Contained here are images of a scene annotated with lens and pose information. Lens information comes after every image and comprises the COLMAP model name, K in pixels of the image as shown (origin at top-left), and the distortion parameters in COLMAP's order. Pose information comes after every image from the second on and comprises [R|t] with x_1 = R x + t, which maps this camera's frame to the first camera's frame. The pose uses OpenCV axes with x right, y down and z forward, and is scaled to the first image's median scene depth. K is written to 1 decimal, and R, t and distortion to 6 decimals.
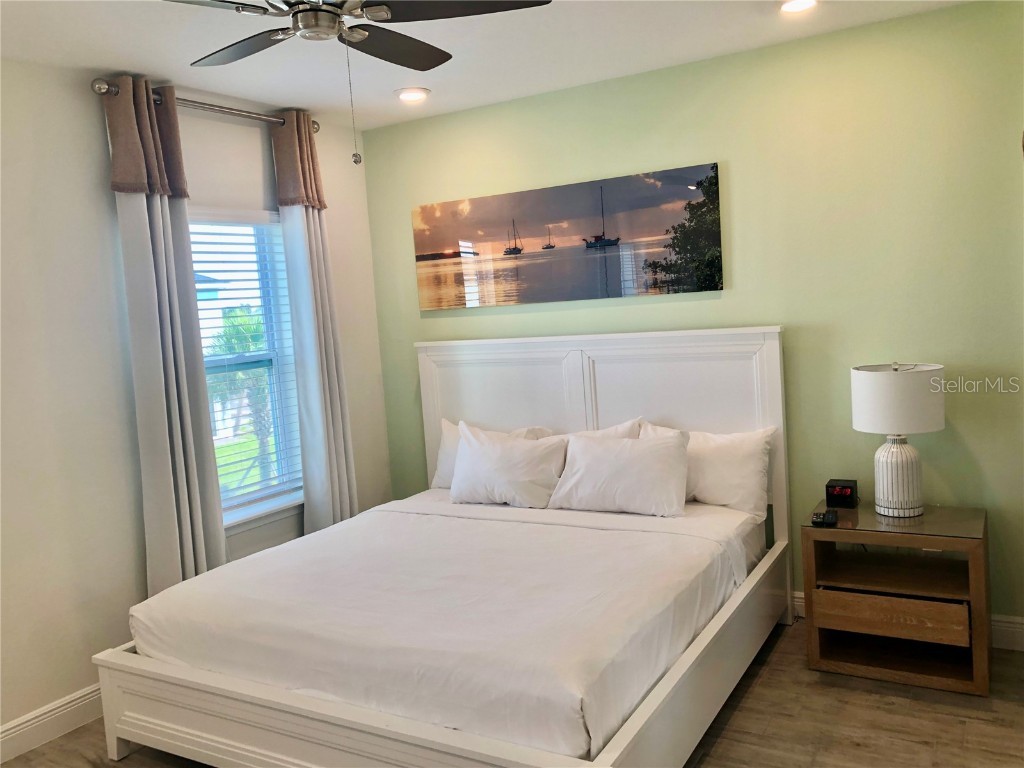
lens RADIAL K [[833.5, 0, 512.5], [0, 833.5, 376.6], [0, 0, 1]] dist [0.009671, 0.006564]
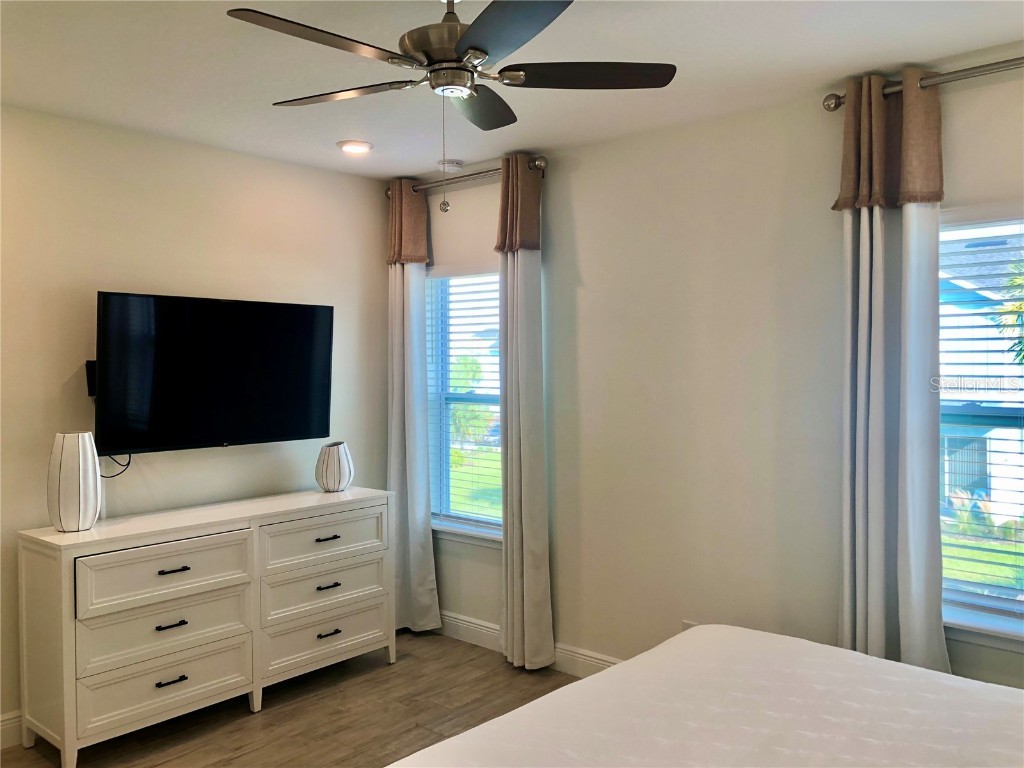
lens RADIAL K [[833.5, 0, 512.5], [0, 833.5, 376.6], [0, 0, 1]] dist [0.009671, 0.006564]
pose [[-0.161377, 0.091020, -0.982687, 0.761502], [-0.071820, 0.992014, 0.103679, -0.159586], [0.984276, 0.087308, -0.153551, 1.183121]]
